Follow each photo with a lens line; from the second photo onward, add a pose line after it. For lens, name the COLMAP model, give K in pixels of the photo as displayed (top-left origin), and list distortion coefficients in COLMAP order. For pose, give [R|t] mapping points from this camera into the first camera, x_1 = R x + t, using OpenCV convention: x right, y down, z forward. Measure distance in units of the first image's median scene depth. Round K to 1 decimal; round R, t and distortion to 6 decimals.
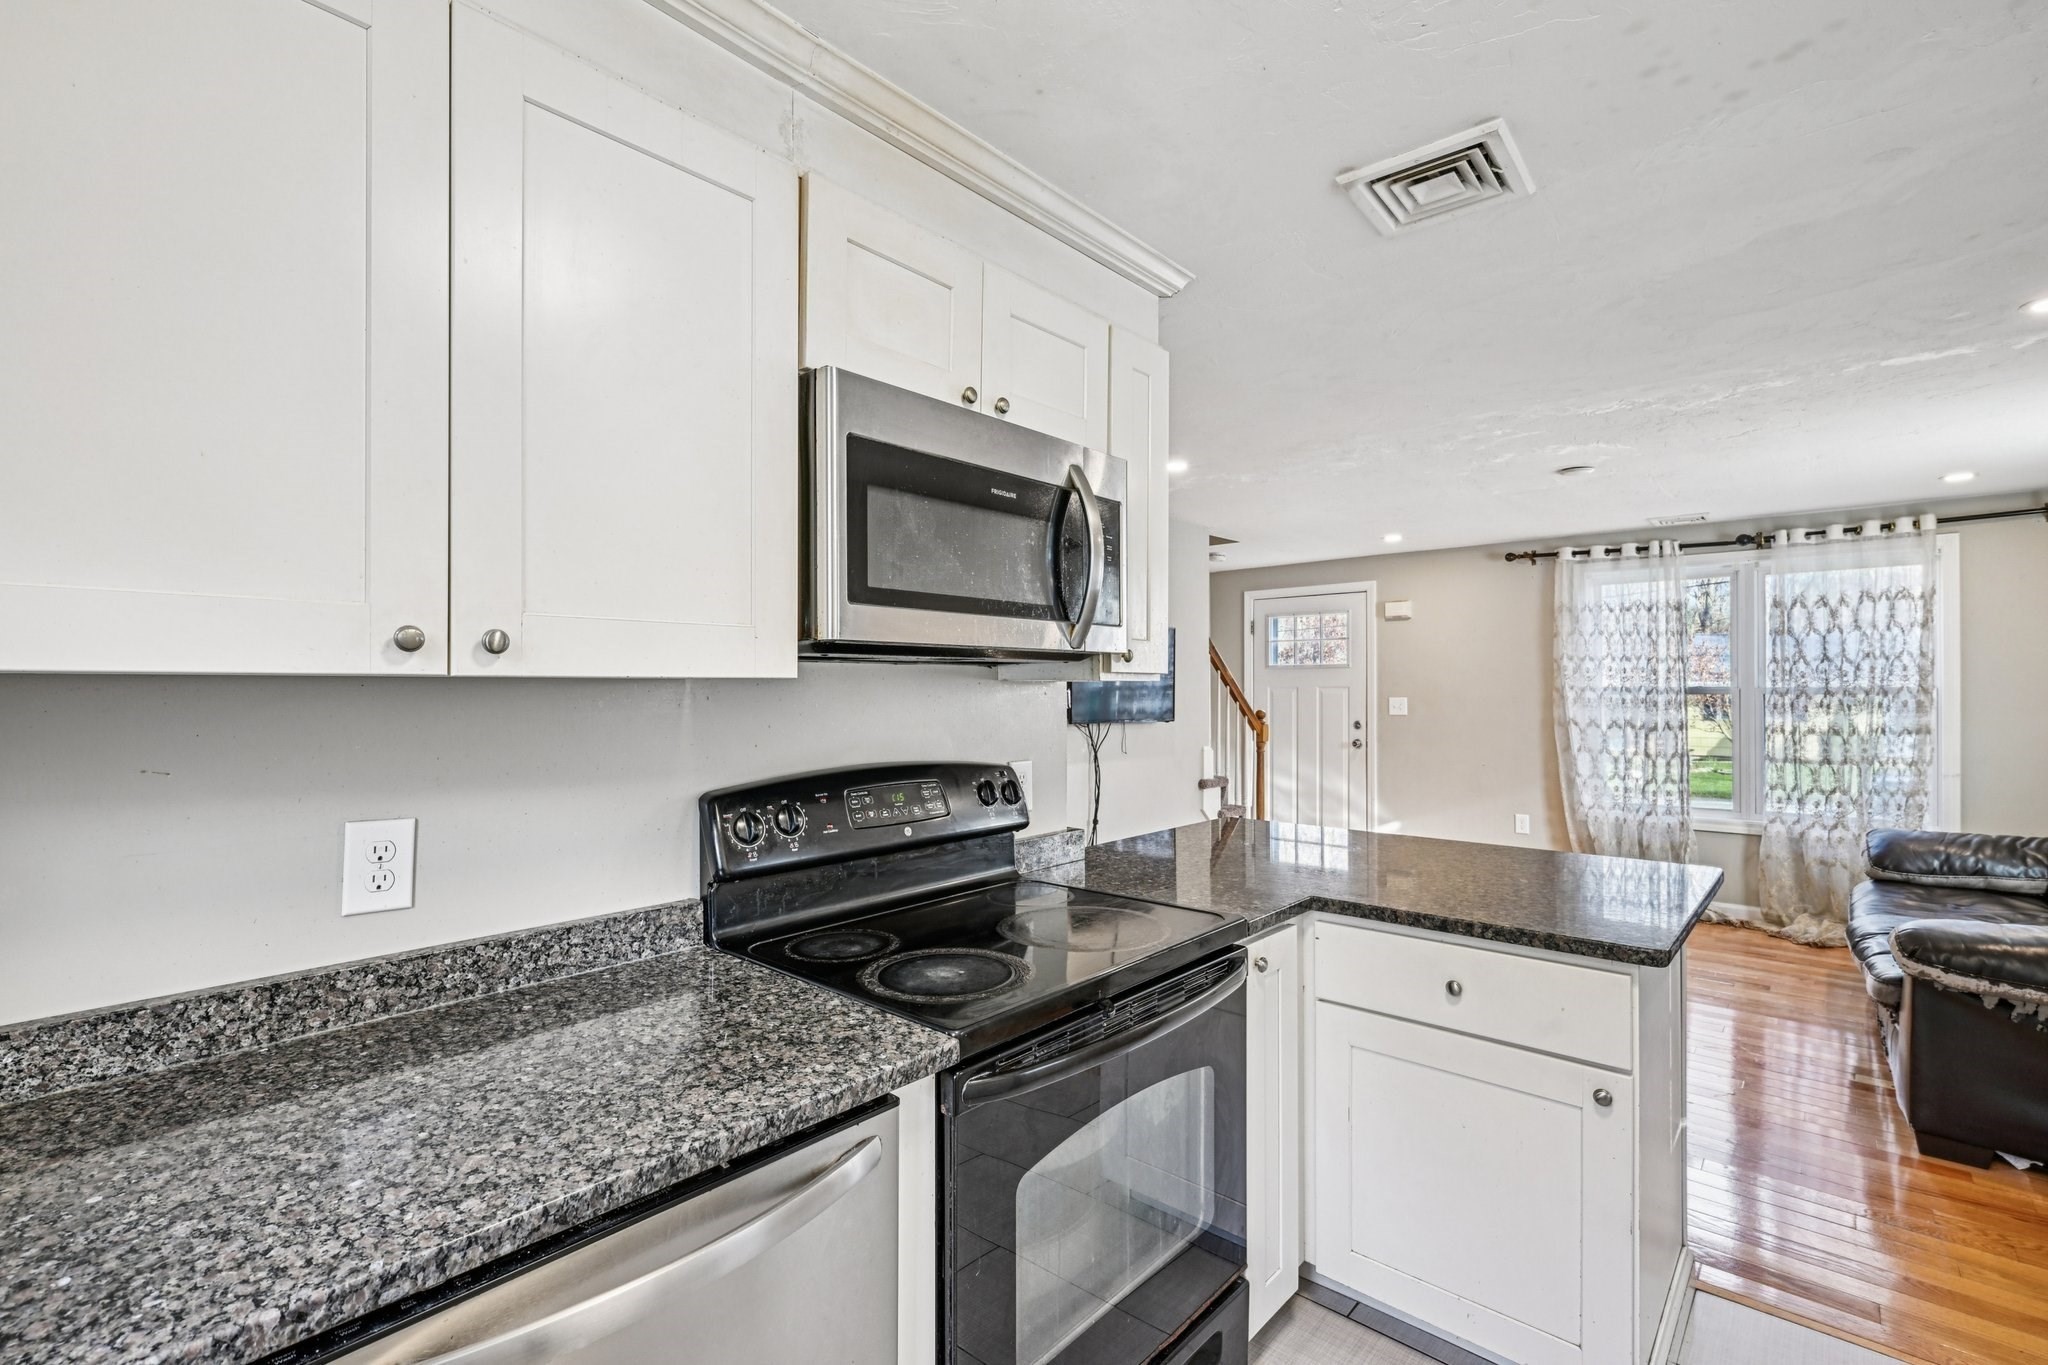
lens RADIAL K [[912.4, 0, 1021.4], [0, 912.4, 684.6], [0, 0, 1]] dist [0.000618, 0.000412]
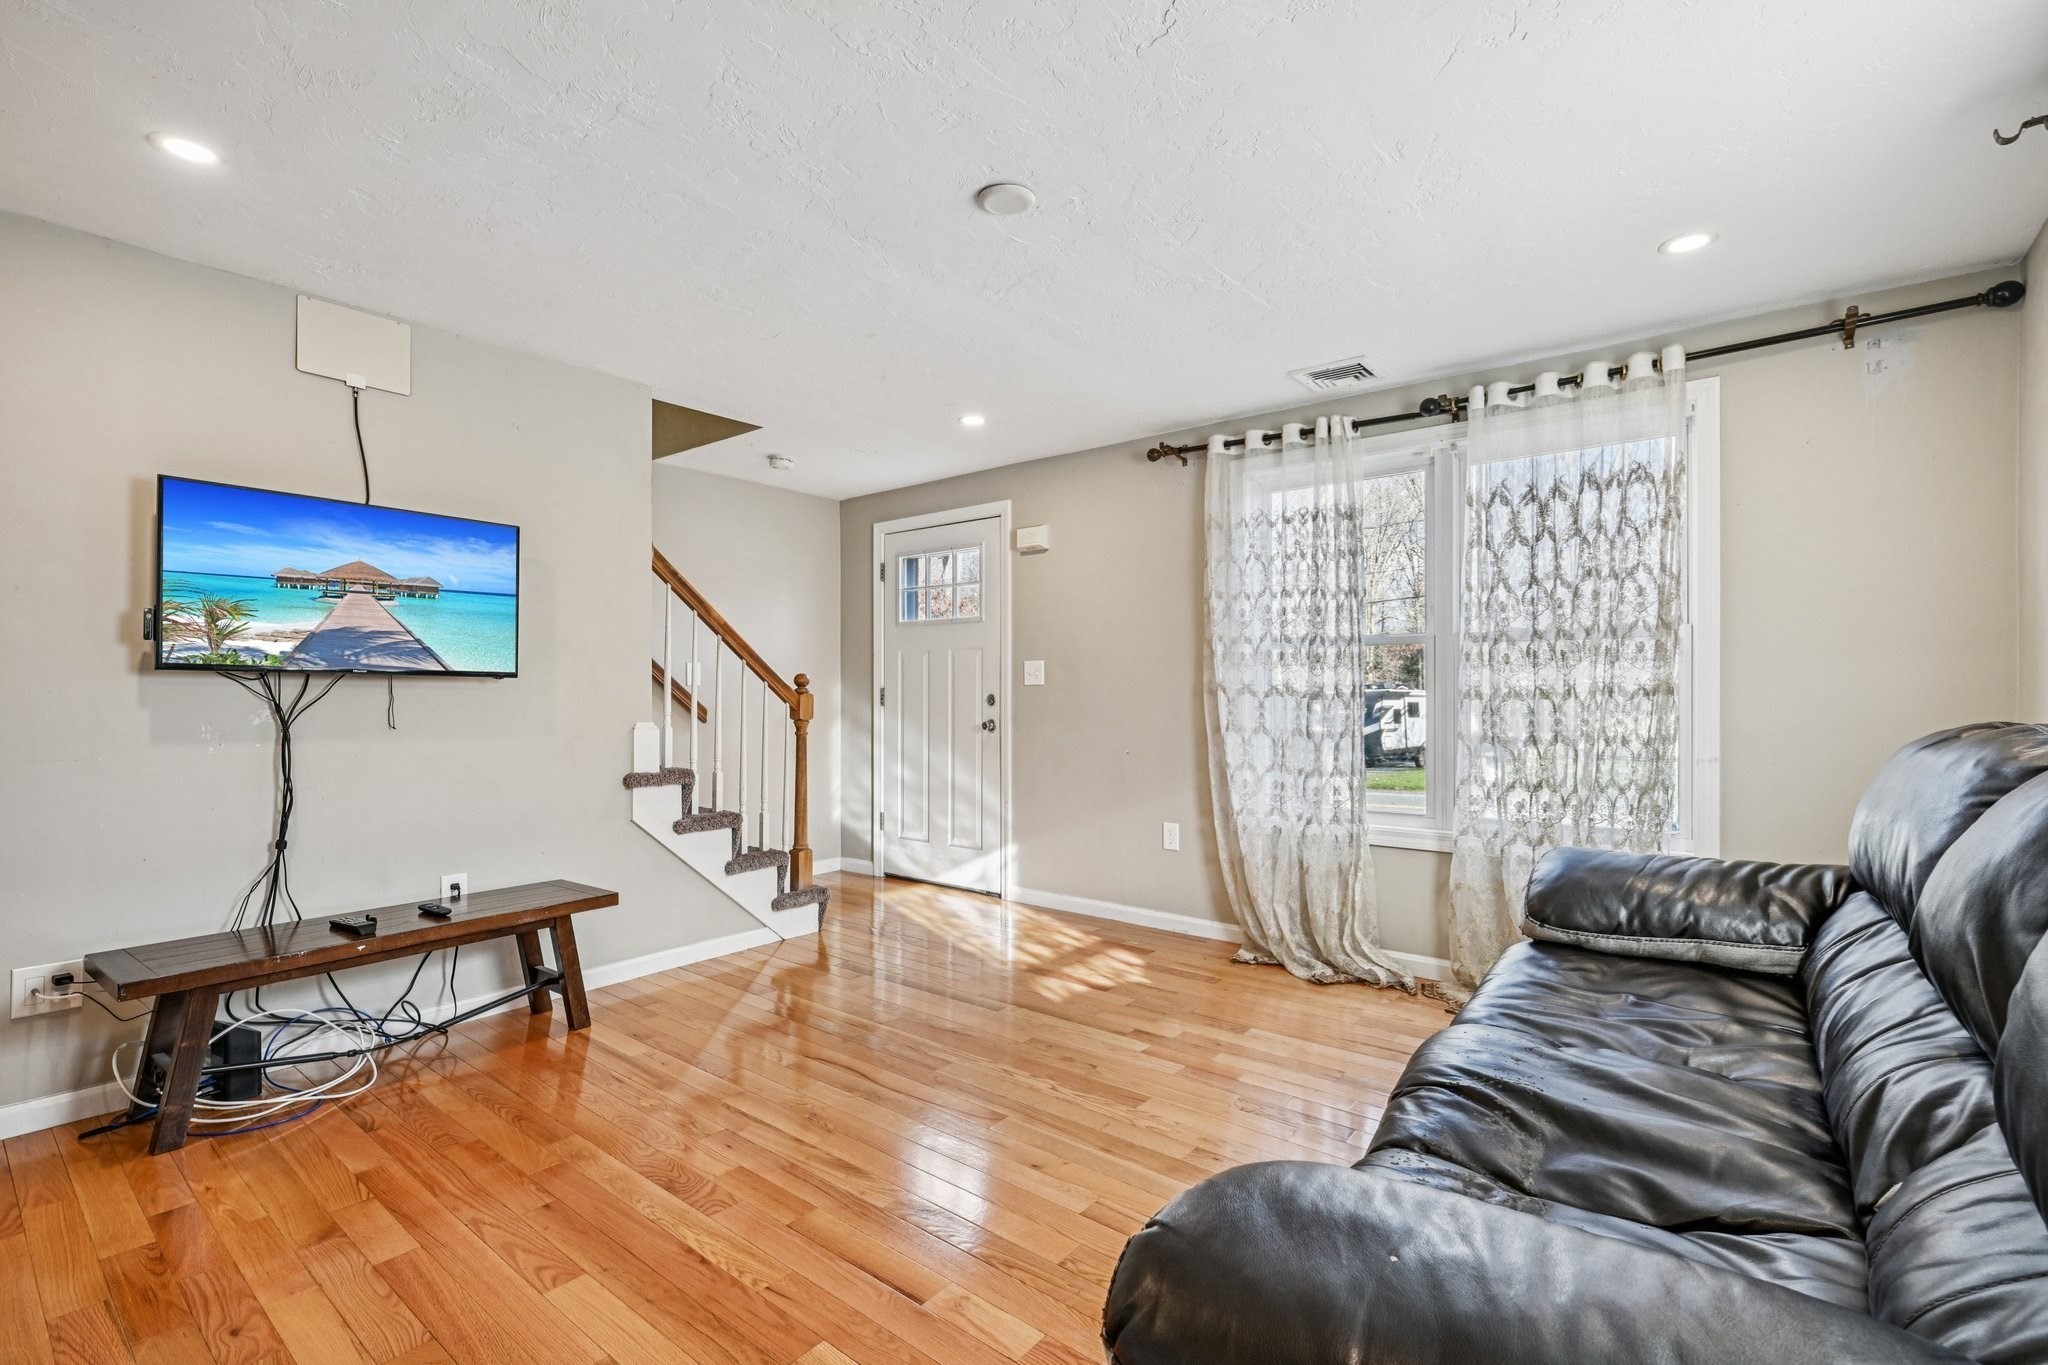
lens RADIAL K [[912.4, 0, 1020.3], [0, 912.4, 692.7], [0, 0, 1]] dist [0.000618, 0.000412]
pose [[0.998571, -0.000067, 0.053441, 0.475985], [-0.000232, 0.999984, 0.005592, 0.046313], [-0.053440, -0.005596, 0.998555, 0.367226]]
